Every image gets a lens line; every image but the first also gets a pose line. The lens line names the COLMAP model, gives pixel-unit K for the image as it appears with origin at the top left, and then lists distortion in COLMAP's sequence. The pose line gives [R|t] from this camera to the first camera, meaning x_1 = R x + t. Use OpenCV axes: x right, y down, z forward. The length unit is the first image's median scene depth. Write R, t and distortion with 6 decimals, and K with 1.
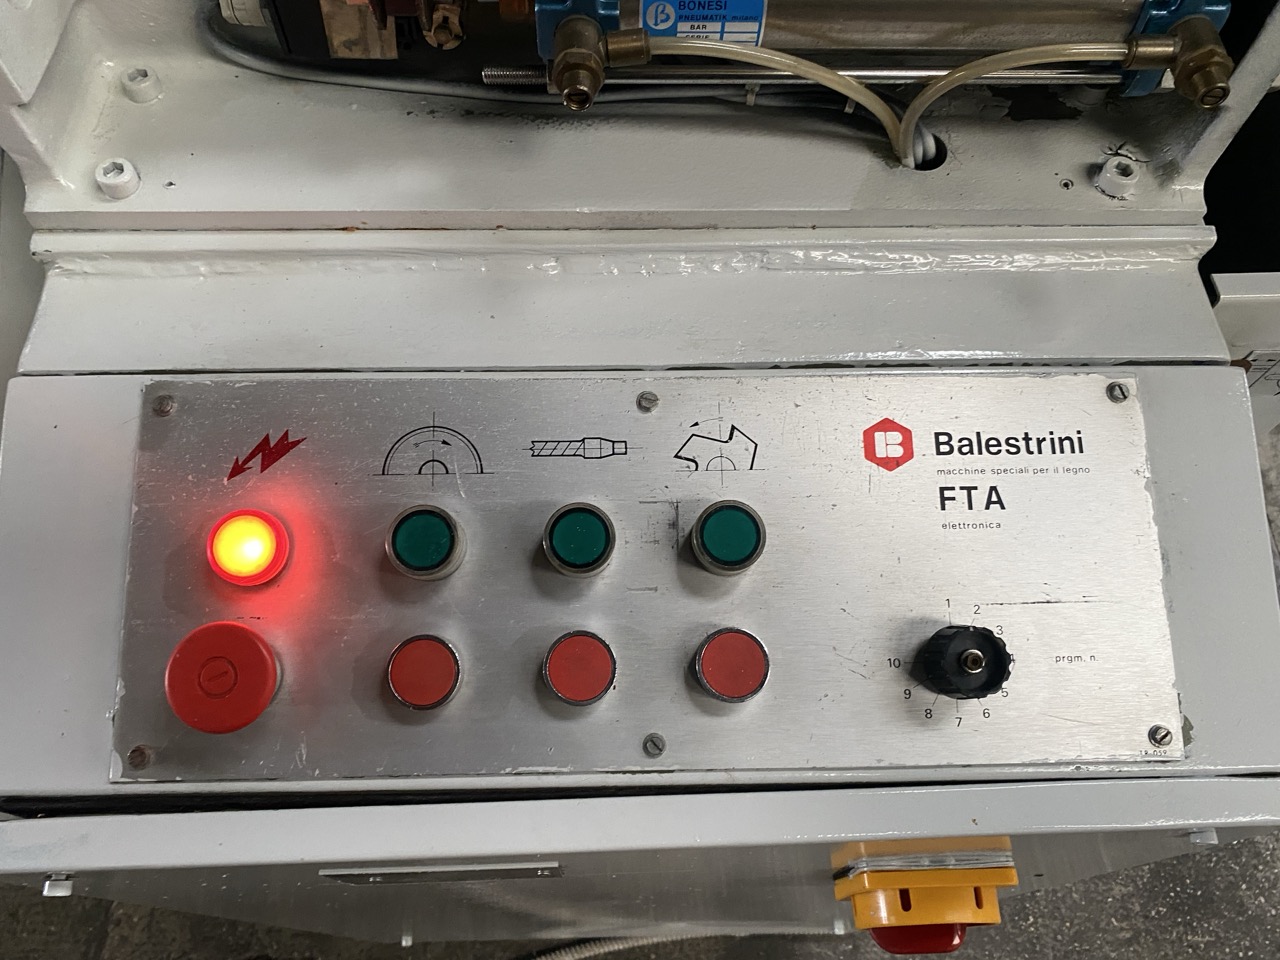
lens RADIAL K [[976.8, 0, 631.1], [0, 976.8, 476.6], [0, 0, 1]] dist [0.009814, -0.015385]
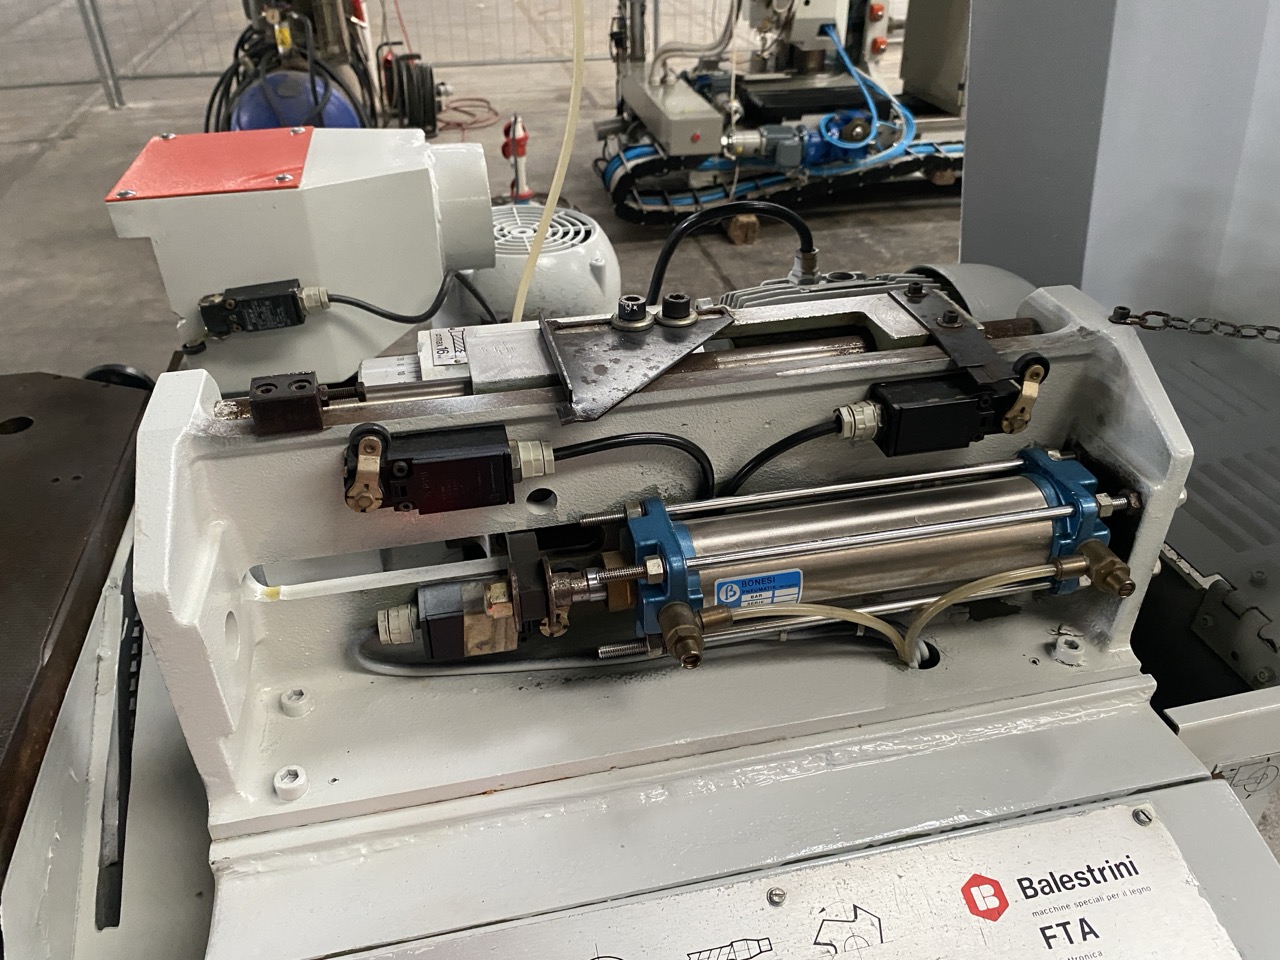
lens RADIAL K [[976.8, 0, 643.8], [0, 976.8, 480.8], [0, 0, 1]] dist [0.009814, -0.015385]
pose [[0.981182, -0.128312, 0.144287, -0.230438], [0.182654, 0.859101, -0.478103, 0.022960], [-0.062611, 0.495460, 0.866371, -0.222465]]
